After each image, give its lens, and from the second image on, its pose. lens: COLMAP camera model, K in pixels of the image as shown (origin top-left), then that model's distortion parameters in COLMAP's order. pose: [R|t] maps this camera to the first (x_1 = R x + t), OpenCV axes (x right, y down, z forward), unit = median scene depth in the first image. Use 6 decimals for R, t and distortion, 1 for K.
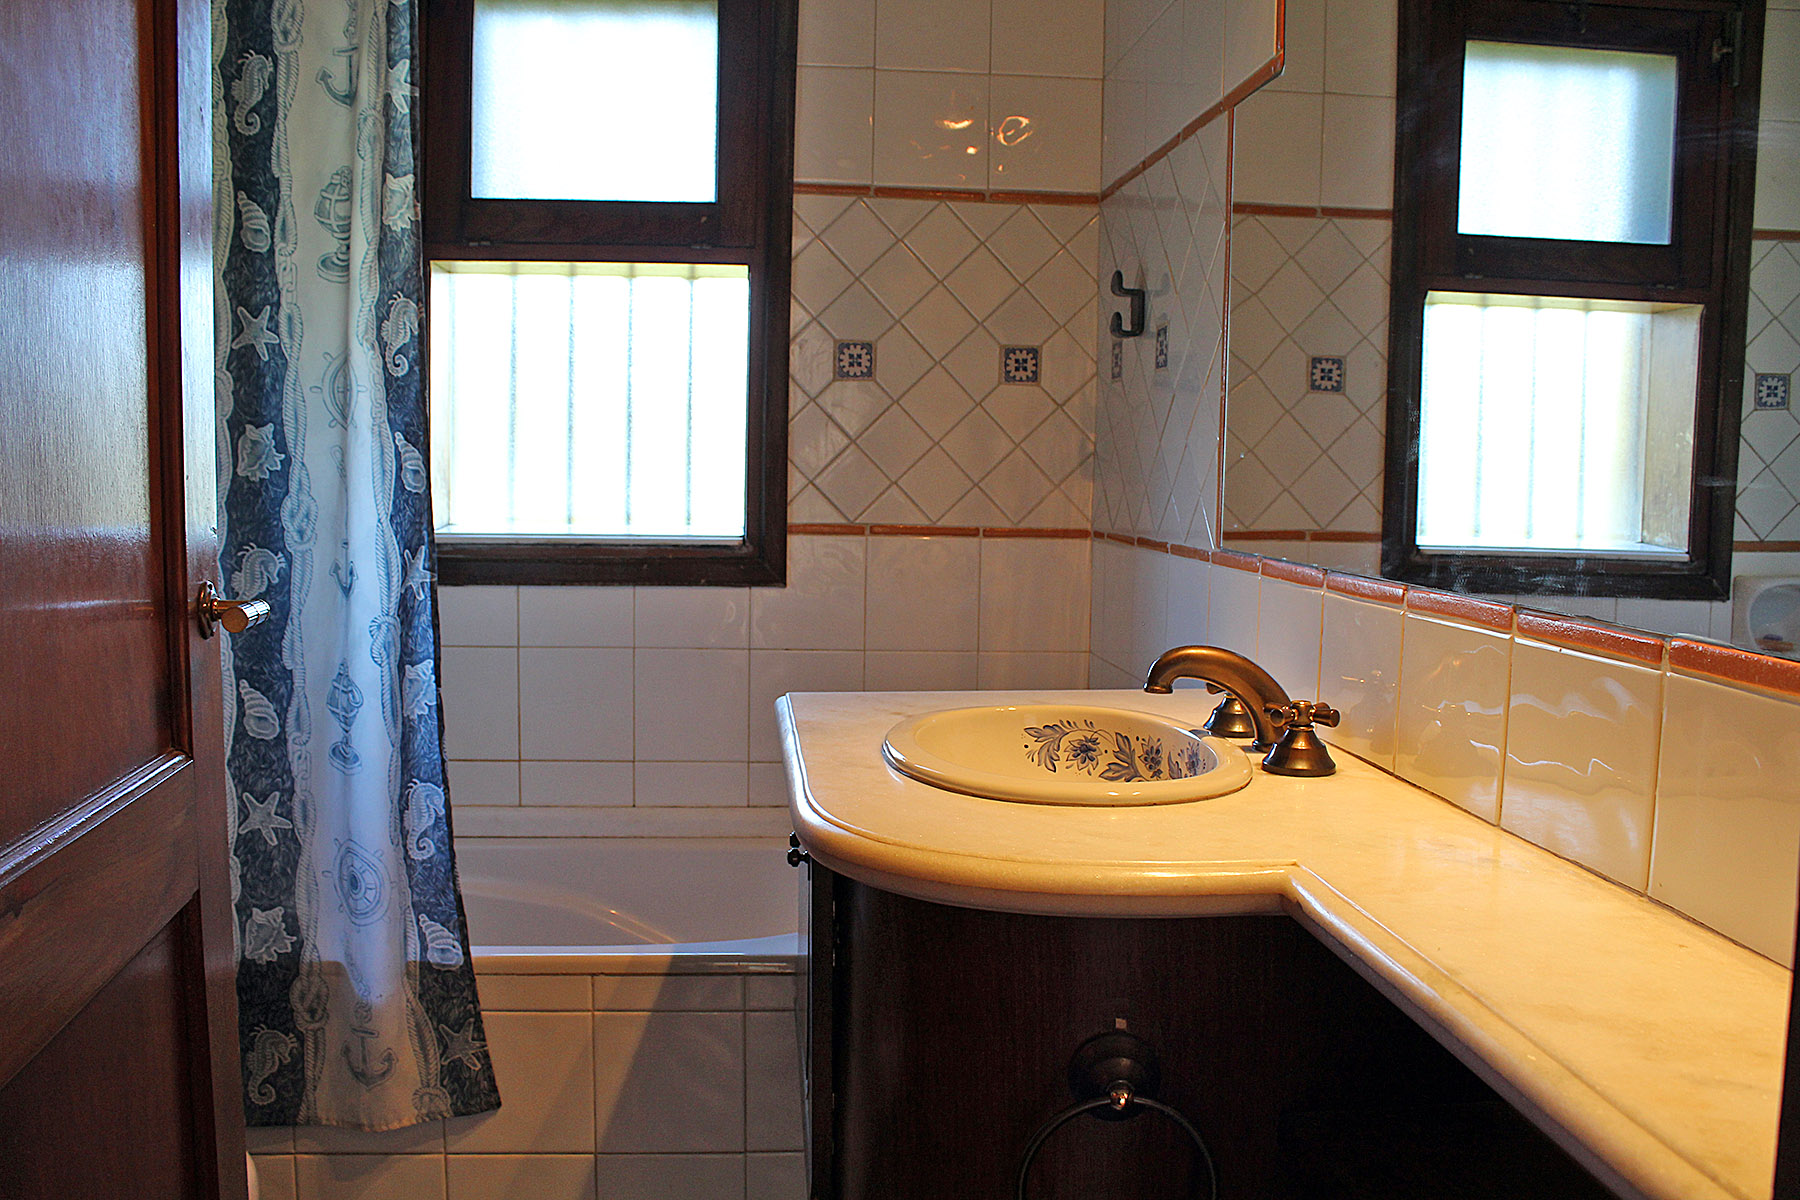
lens RADIAL K [[1567.7, 0, 898.3], [0, 1567.7, 603.7], [0, 0, 1]] dist [-0.103288, 0.041323]
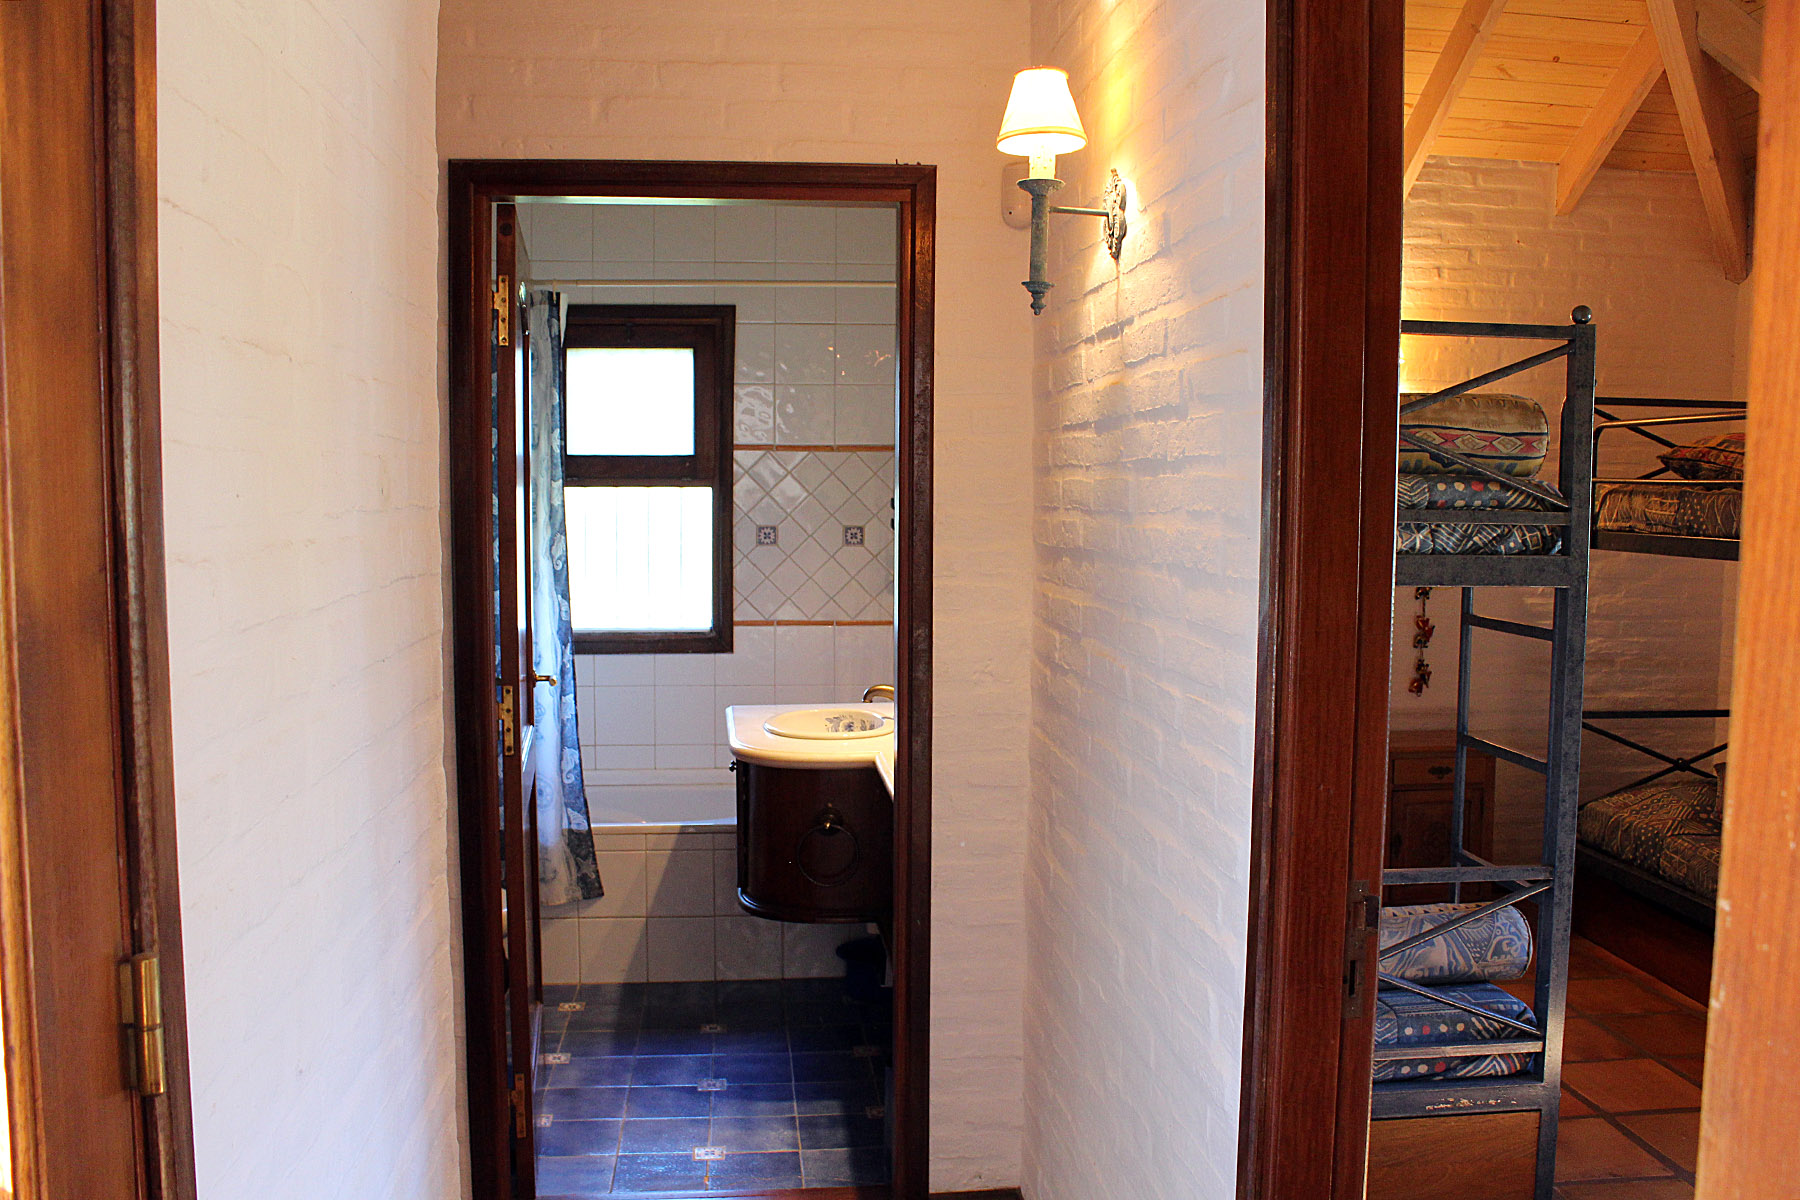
lens RADIAL K [[1567.7, 0, 899.0], [0, 1567.7, 603.3], [0, 0, 1]] dist [-0.103288, 0.041323]
pose [[0.999682, -0.013179, 0.021519, 0.123847], [0.013539, 0.999770, -0.016655, -0.050373], [-0.021294, 0.016941, 0.999630, -1.258233]]
